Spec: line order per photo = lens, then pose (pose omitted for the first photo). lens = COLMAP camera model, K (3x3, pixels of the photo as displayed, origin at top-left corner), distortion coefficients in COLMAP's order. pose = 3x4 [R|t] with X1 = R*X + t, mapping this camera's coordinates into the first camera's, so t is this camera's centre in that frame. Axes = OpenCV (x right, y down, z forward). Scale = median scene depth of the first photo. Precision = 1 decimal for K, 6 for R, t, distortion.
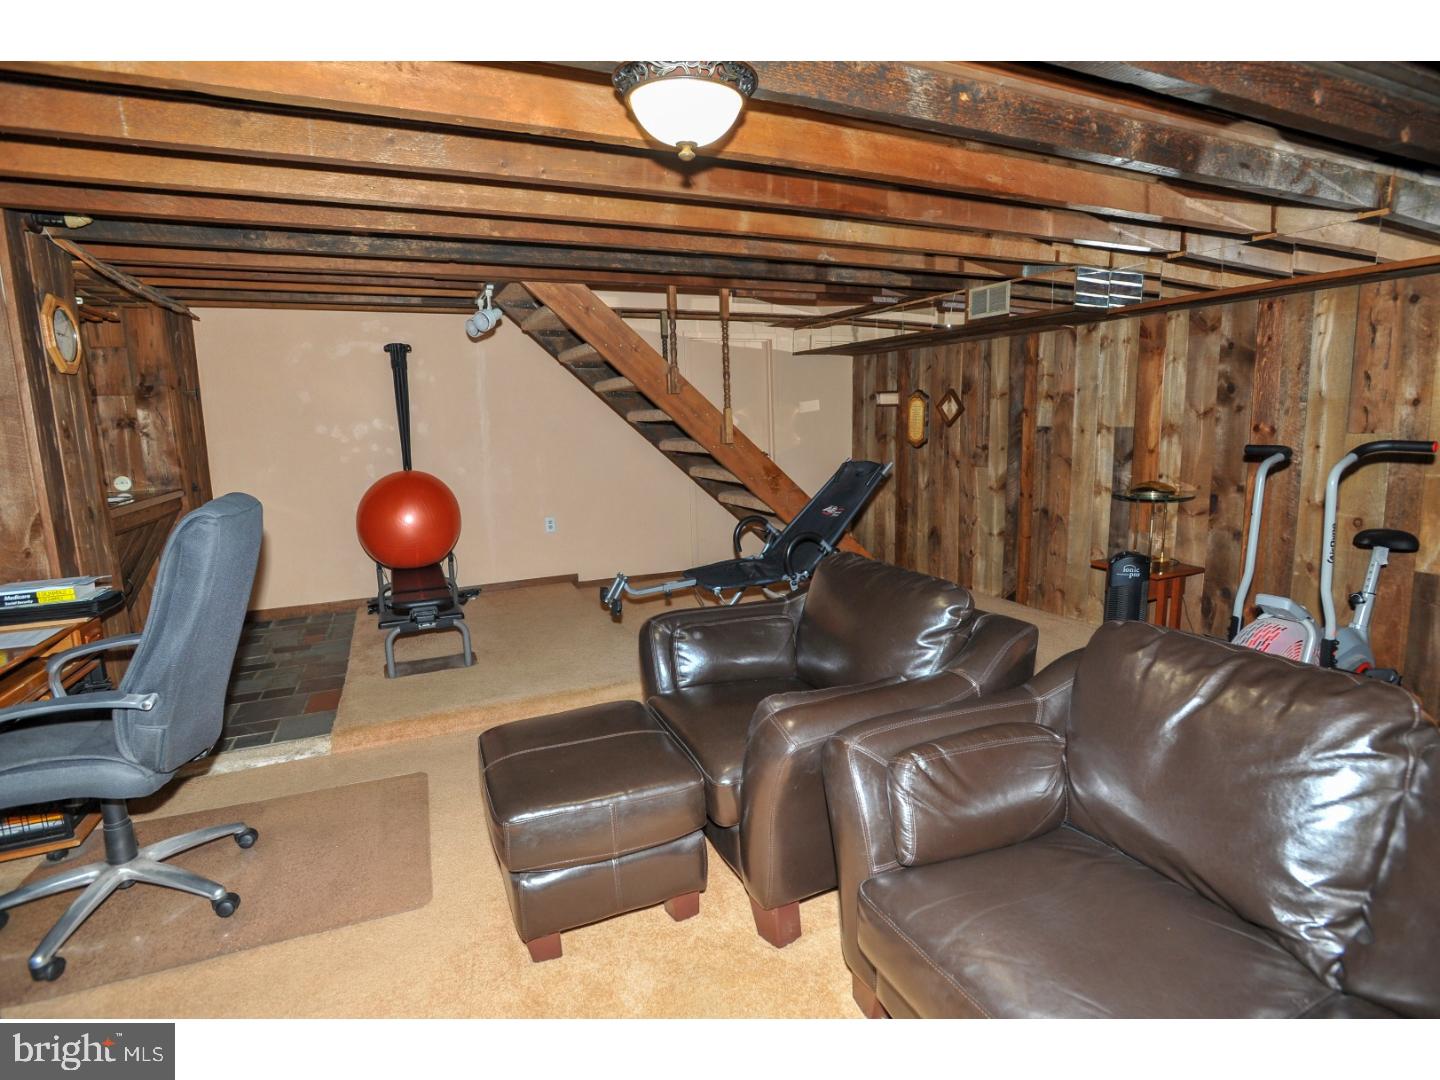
lens RADIAL K [[693.9, 0, 723.3], [0, 693.9, 545.7], [0, 0, 1]] dist [-0.063839, 0.025748]
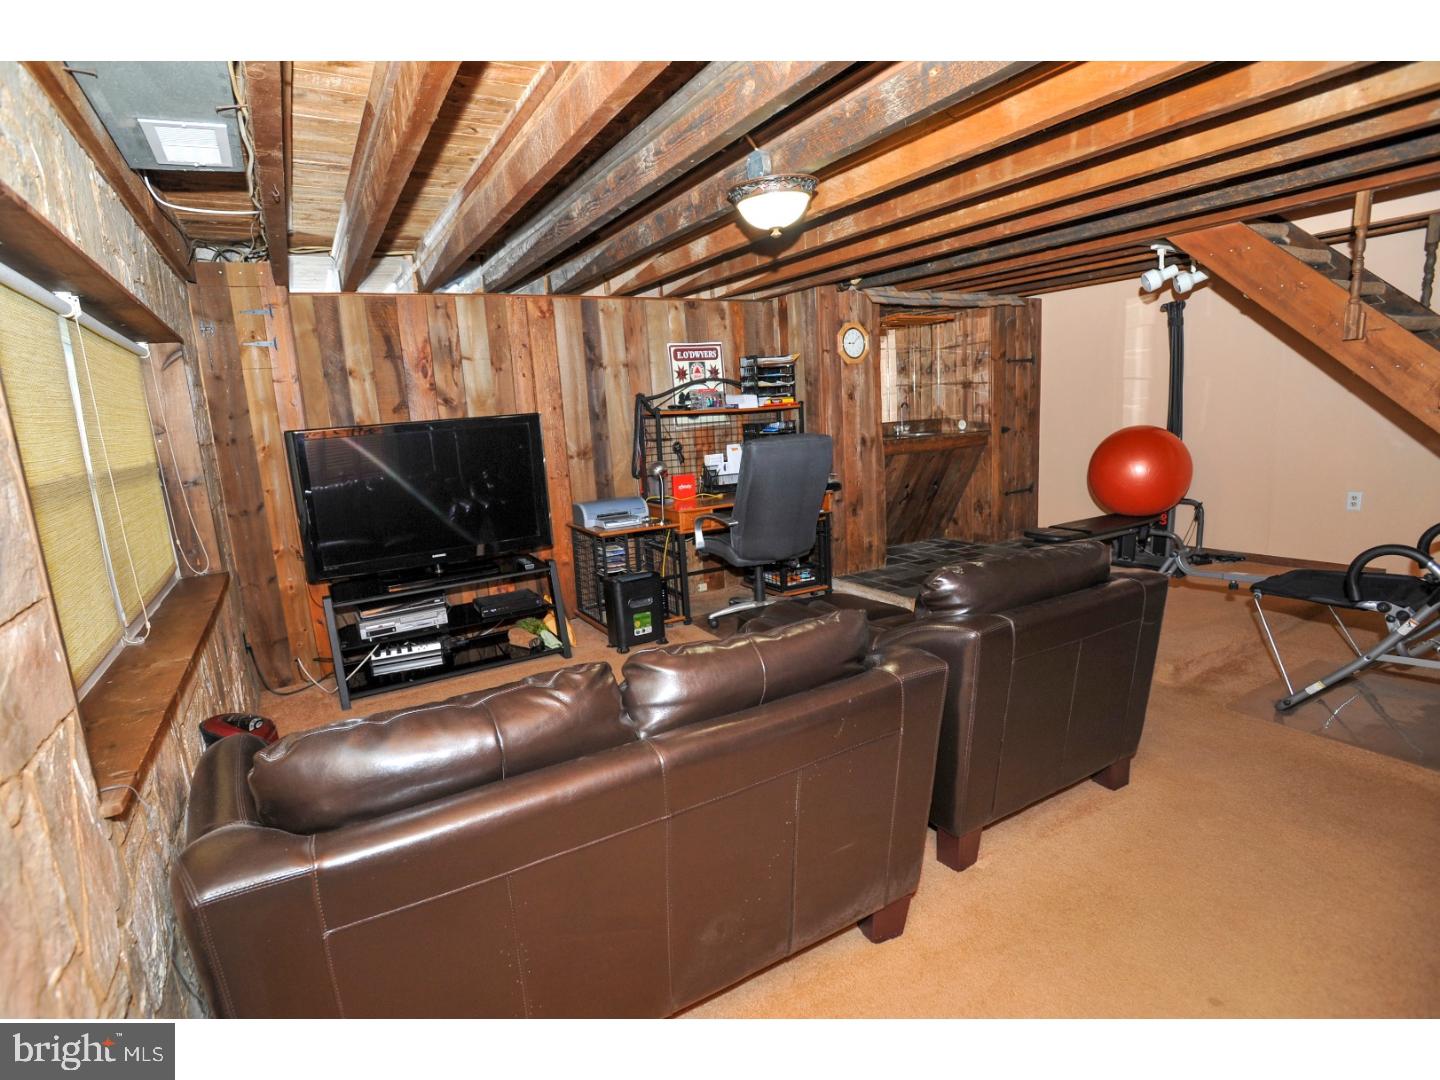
lens RADIAL K [[693.9, 0, 723.3], [0, 693.9, 545.7], [0, 0, 1]] dist [-0.063839, 0.025748]
pose [[0.145584, 0.200656, -0.968784, 0.783047], [-0.135376, 0.974046, 0.181403, -0.041287], [0.980040, 0.104741, 0.168970, 0.284301]]
